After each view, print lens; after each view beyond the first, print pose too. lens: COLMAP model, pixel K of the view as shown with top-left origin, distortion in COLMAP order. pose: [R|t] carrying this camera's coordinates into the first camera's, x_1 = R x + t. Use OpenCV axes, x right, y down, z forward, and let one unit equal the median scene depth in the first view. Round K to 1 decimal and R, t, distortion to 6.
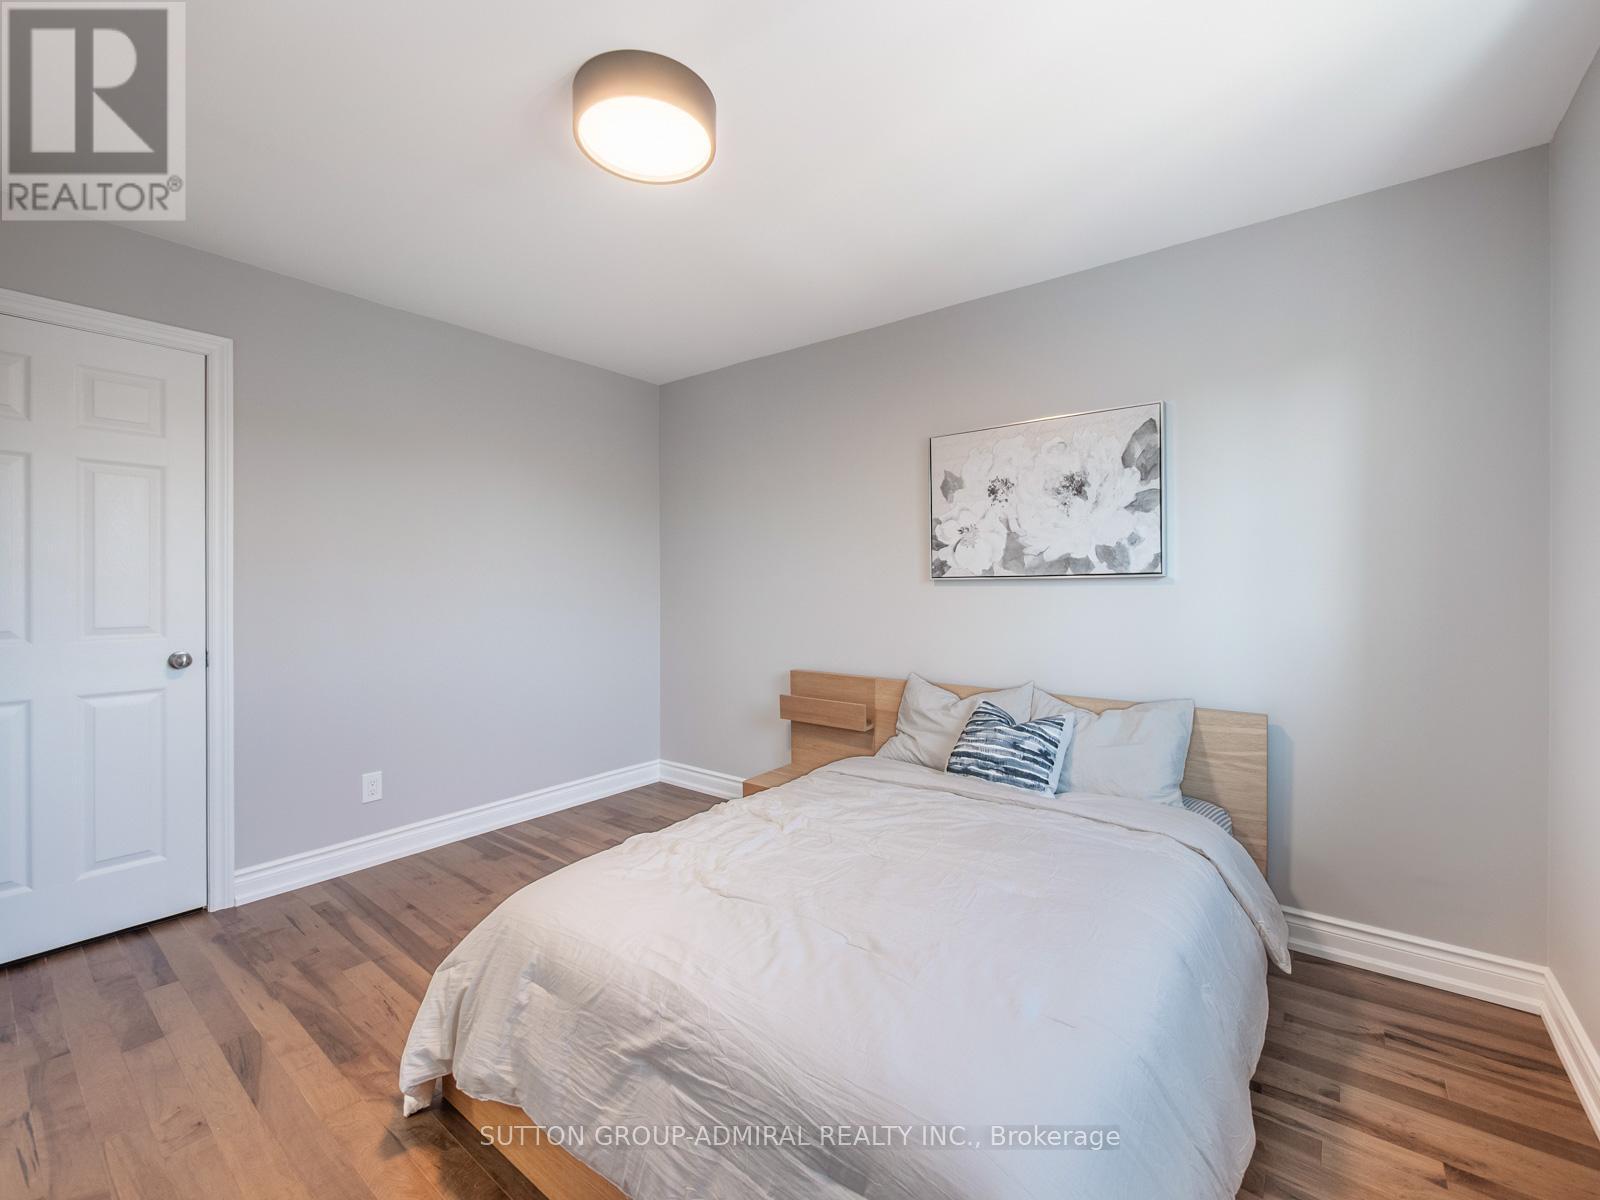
lens RADIAL K [[679.6, 0, 795.4], [0, 679.6, 591.5], [0, 0, 1]] dist [-0.009596, 0.001078]
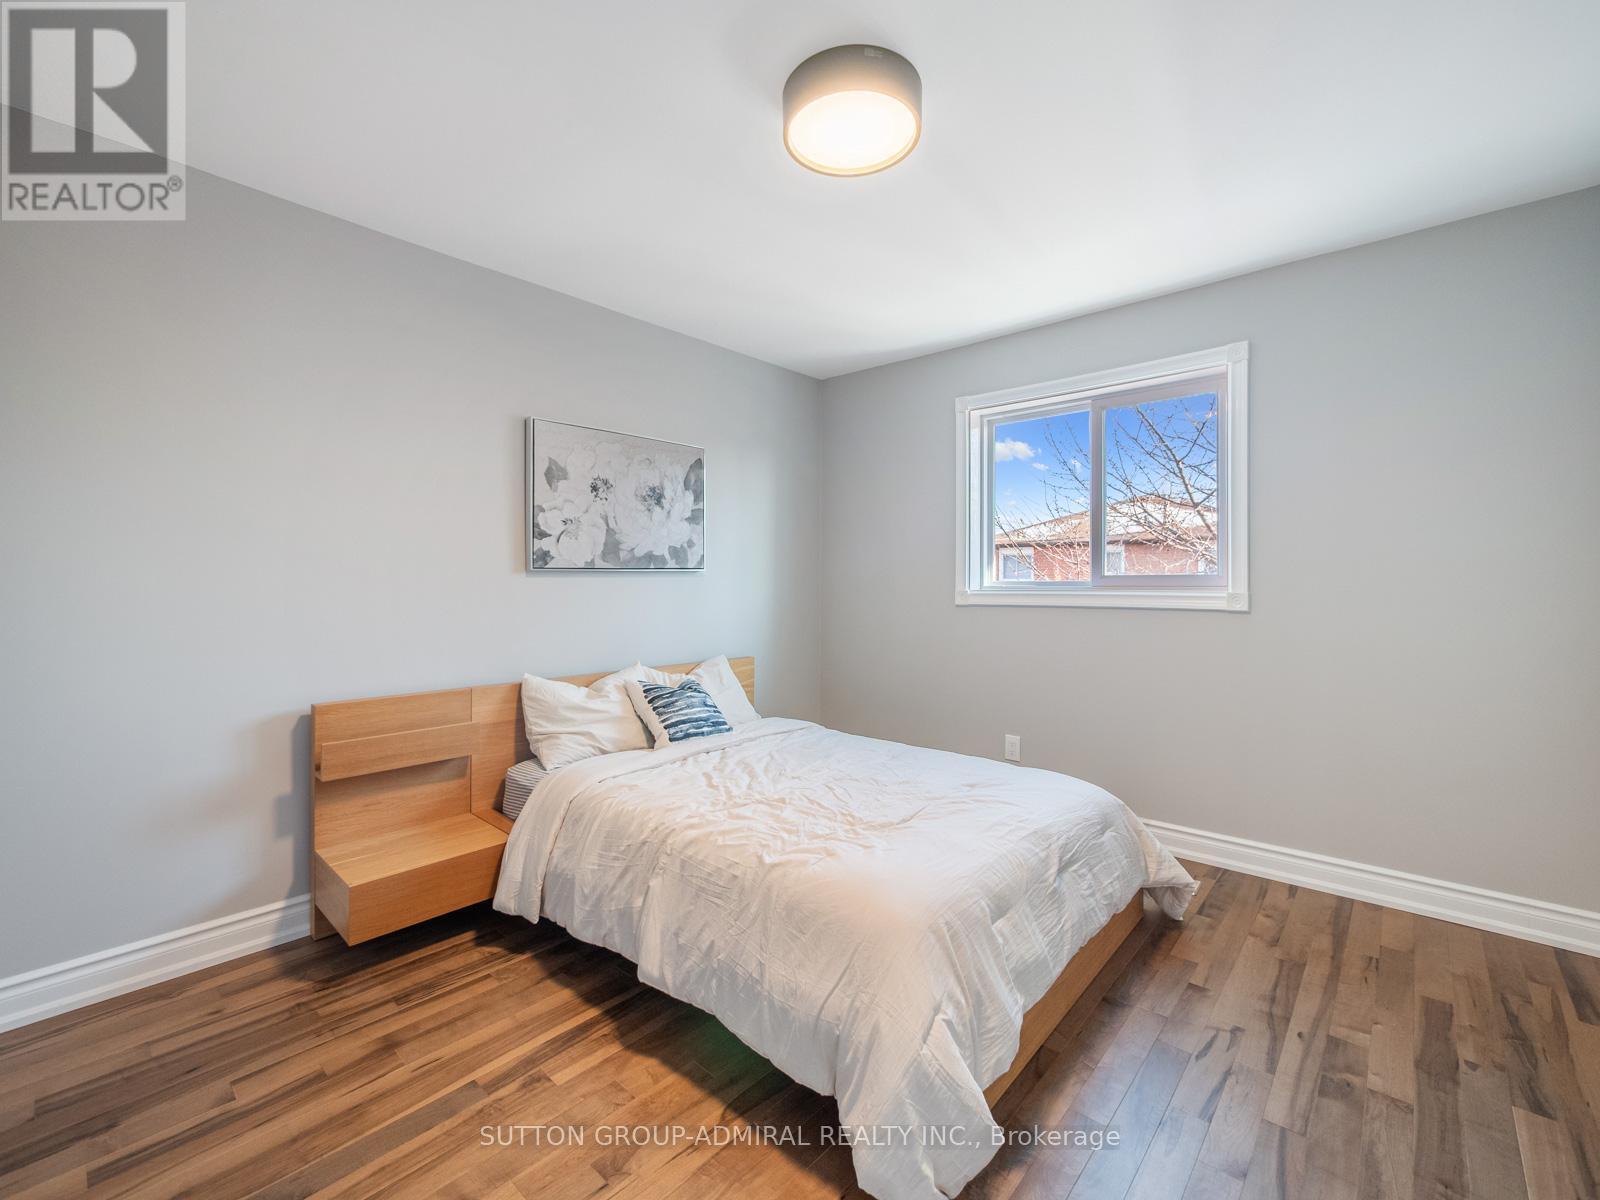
lens RADIAL K [[679.6, 0, 795.4], [0, 679.6, 588.2], [0, 0, 1]] dist [-0.009596, 0.001078]
pose [[0.069301, -0.009475, 0.997551, -0.774640], [0.008537, 0.999924, 0.008904, 0.002482], [-0.997559, 0.007899, 0.069377, 0.631468]]
